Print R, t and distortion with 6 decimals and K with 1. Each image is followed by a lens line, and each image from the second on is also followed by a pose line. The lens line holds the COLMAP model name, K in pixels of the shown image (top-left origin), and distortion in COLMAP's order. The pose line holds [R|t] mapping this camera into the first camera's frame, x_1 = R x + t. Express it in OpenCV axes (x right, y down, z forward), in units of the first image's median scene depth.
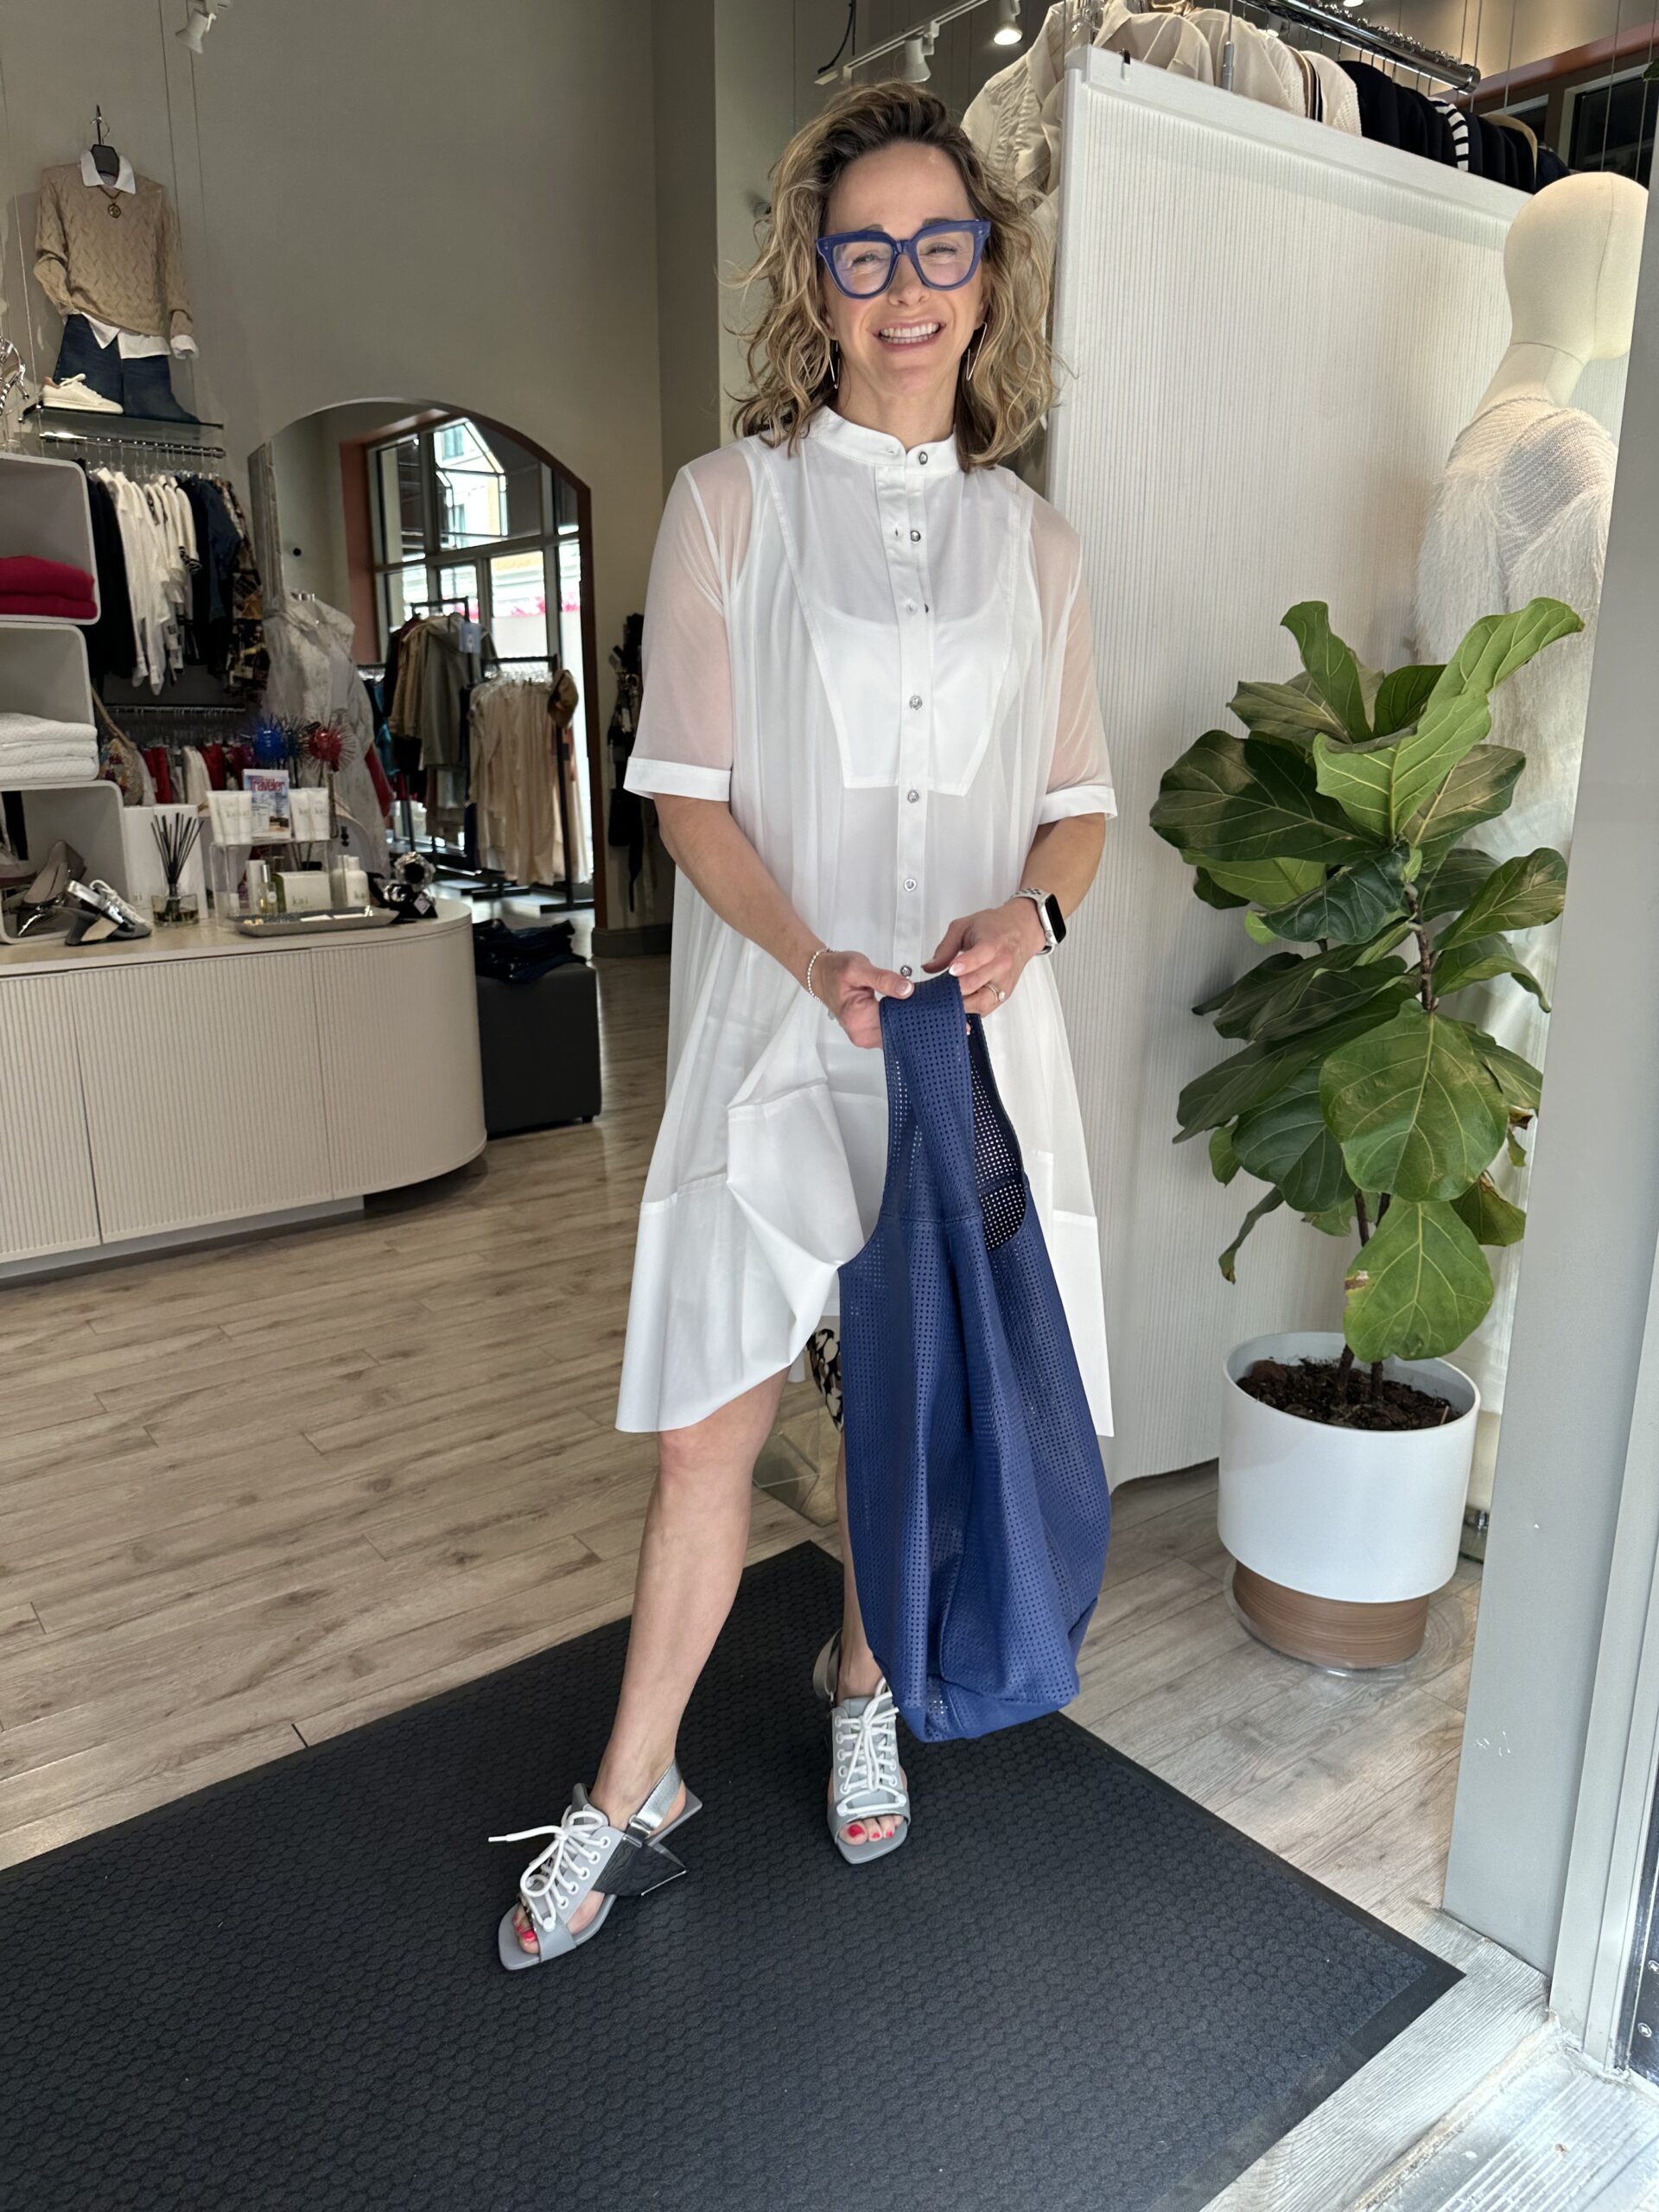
lens RADIAL K [[1576.8, 0, 846.6], [0, 1576.8, 1099.0], [0, 0, 1]] dist [-0.001469, -0.002498]
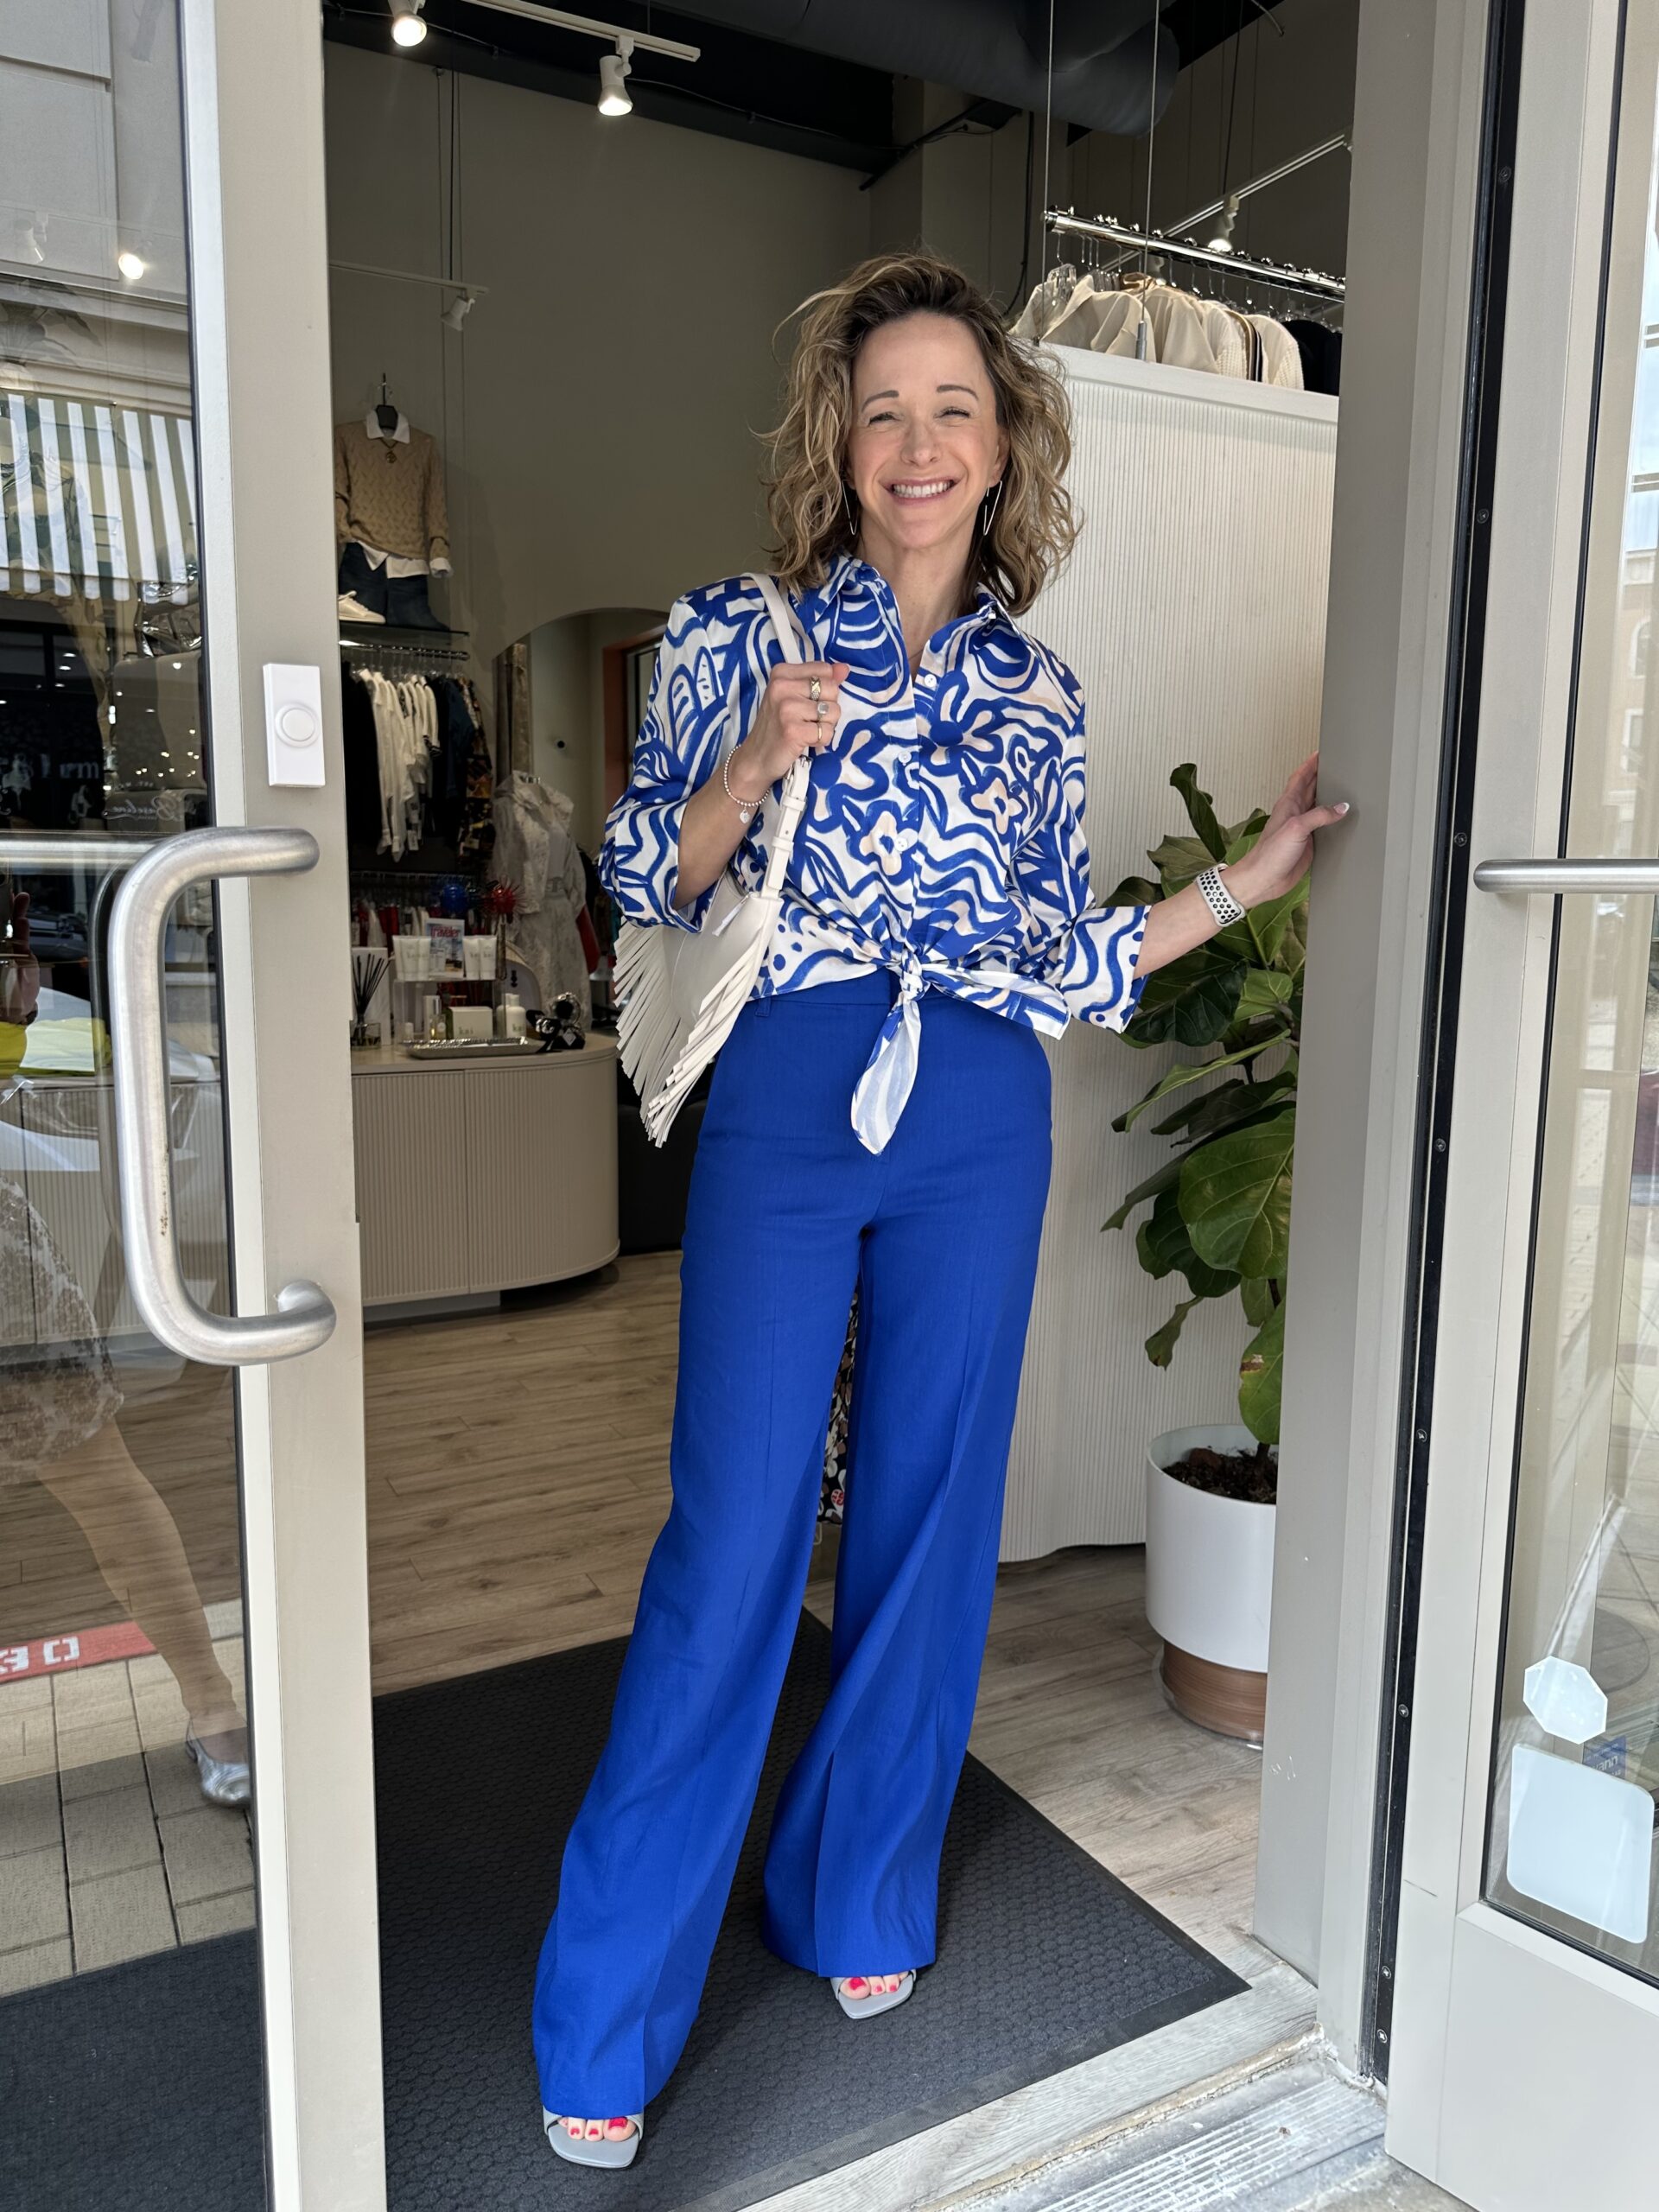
lens RADIAL K [[1560.6, 0, 876.8], [0, 1560.6, 1096.8], [0, 0, 1]] dist [0.062226, -0.103071]
pose [[0.989129, 0.032842, -0.143336, 0.106716], [-0.049218, 0.992461, -0.112247, 0.032213], [0.138569, 0.118081, 0.983288, -0.067476]]
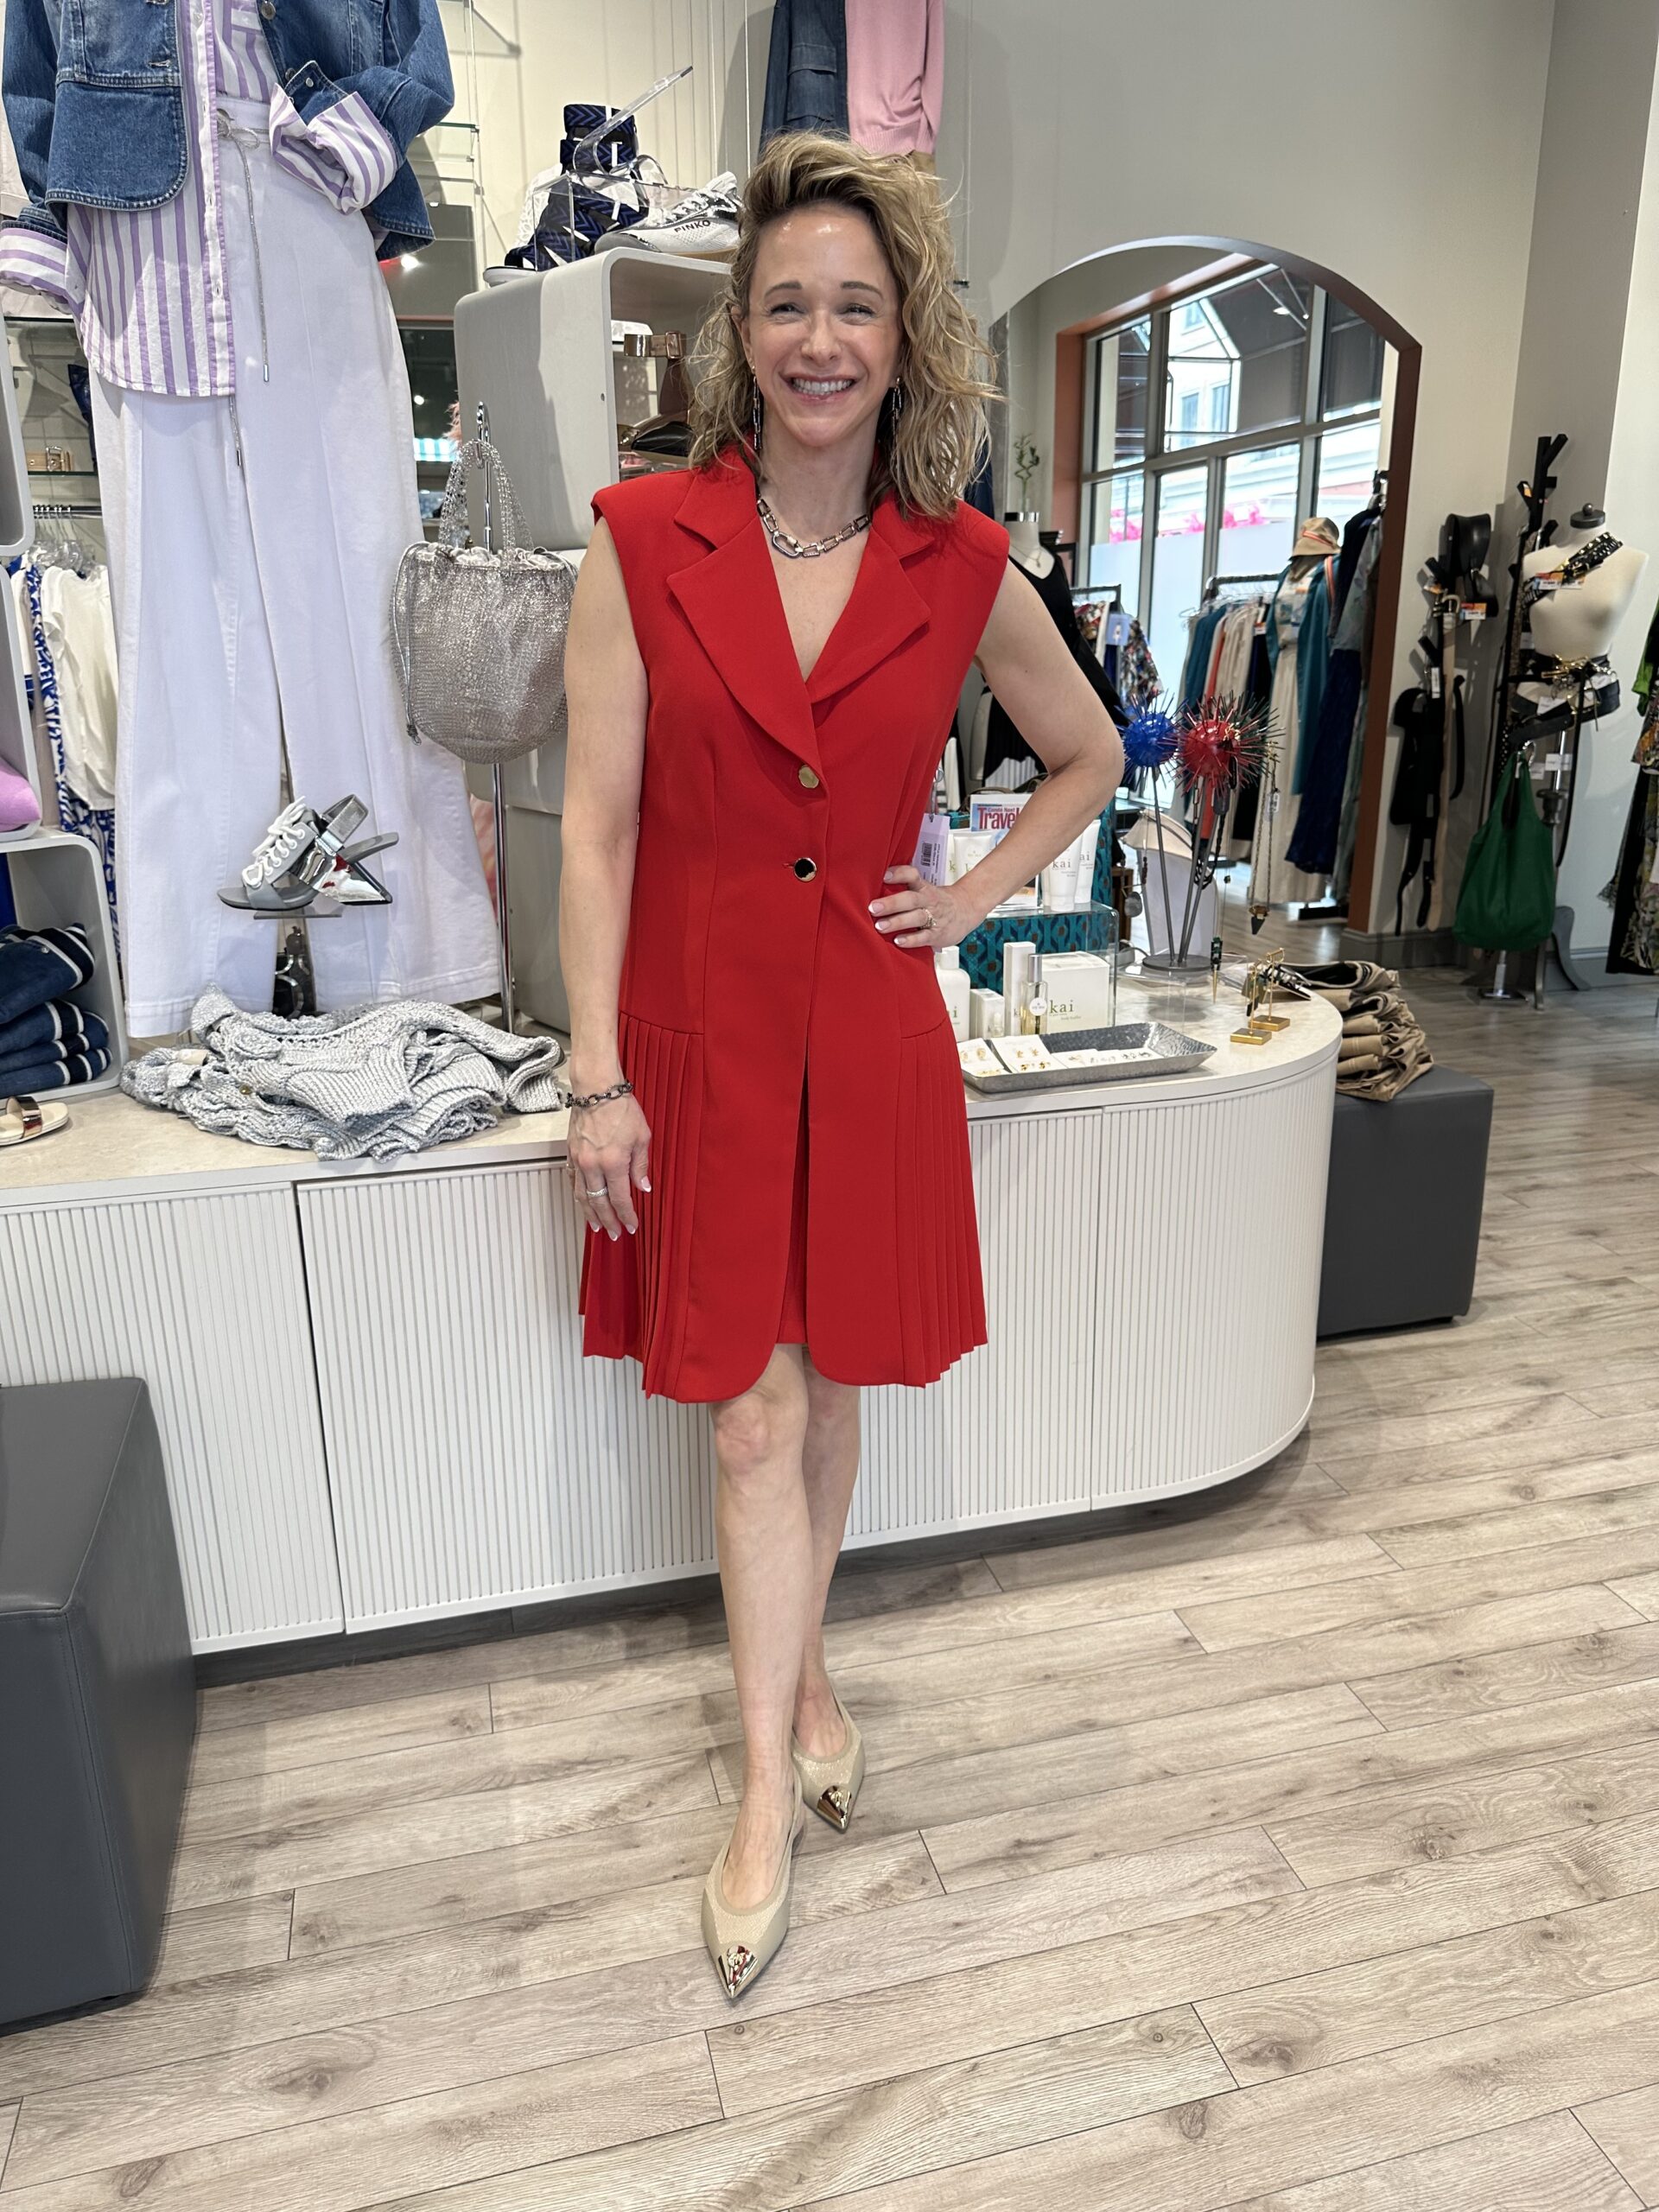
lens RADIAL K [[1576.8, 0, 846.6], [0, 1576.8, 1099.0], [0, 0, 1]] dist [-0.001469, -0.002498]
pose [[0.924105, 0.098375, -0.369259, -0.186954], [-0.079950, 0.994683, 0.064912, -0.114148], [0.373682, -0.030463, 0.927057, 0.372415]]
